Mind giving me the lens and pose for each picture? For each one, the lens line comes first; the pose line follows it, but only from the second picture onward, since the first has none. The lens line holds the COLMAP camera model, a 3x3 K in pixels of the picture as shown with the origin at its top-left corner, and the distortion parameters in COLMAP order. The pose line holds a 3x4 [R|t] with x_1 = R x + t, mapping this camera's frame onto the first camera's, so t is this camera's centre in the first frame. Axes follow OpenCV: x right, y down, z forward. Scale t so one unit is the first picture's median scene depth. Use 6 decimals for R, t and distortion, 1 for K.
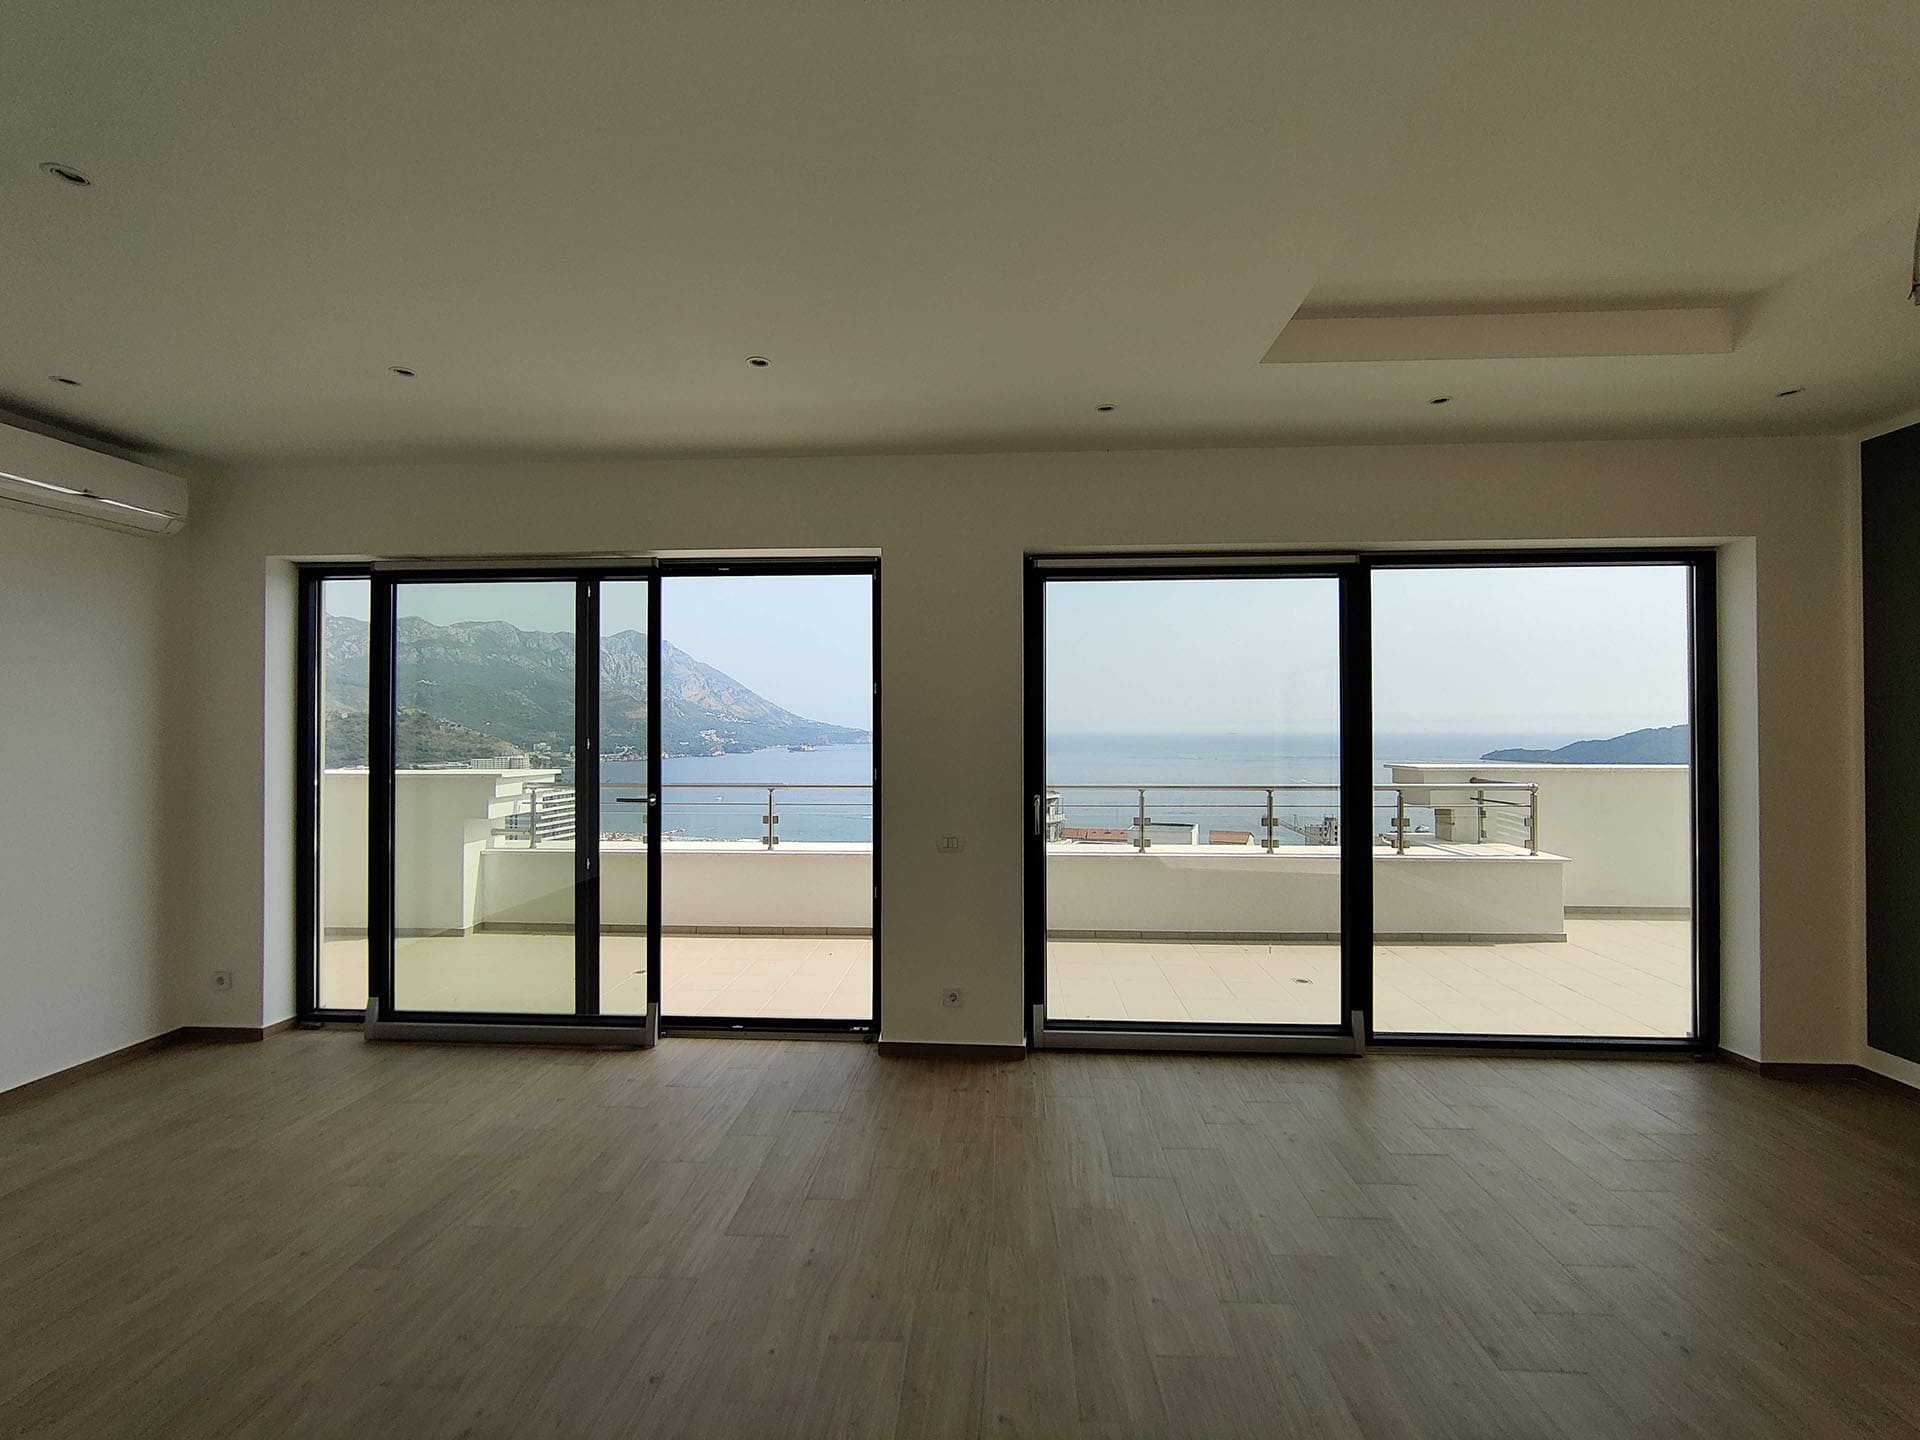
lens RADIAL K [[828.1, 0, 962.1], [0, 828.1, 717.9], [0, 0, 1]] dist [-0.000282, 0.000216]
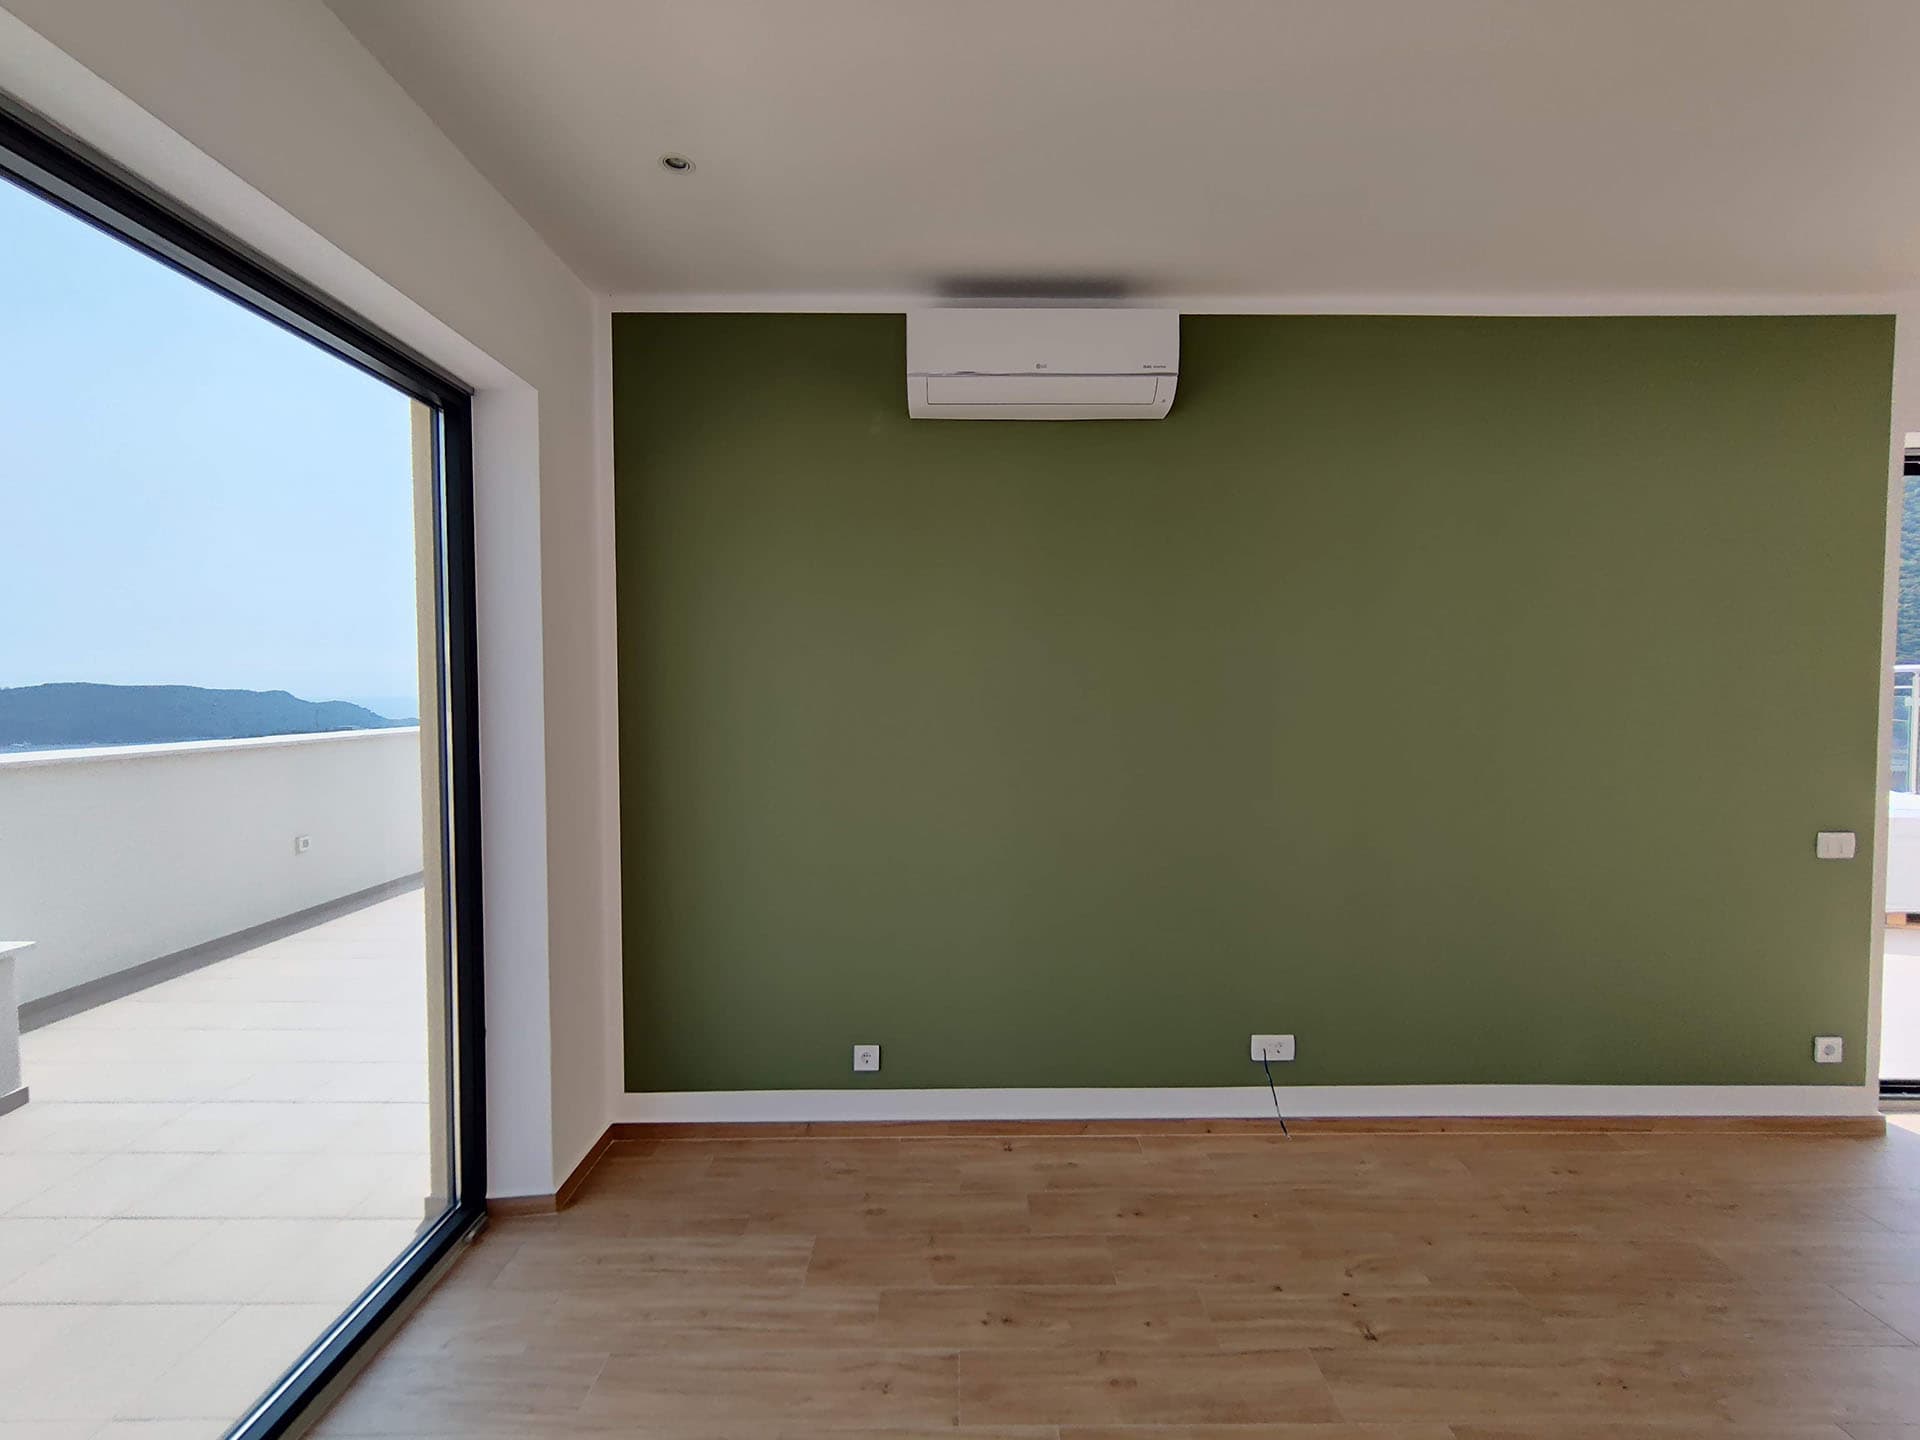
lens RADIAL K [[828.1, 0, 962.1], [0, 828.1, 717.9], [0, 0, 1]] dist [-0.000282, 0.000216]
pose [[-0.043559, -0.034577, 0.998452, 0.293428], [-0.012877, 0.999337, 0.034046, 0.009478], [-0.998968, -0.011374, -0.043976, 0.695712]]
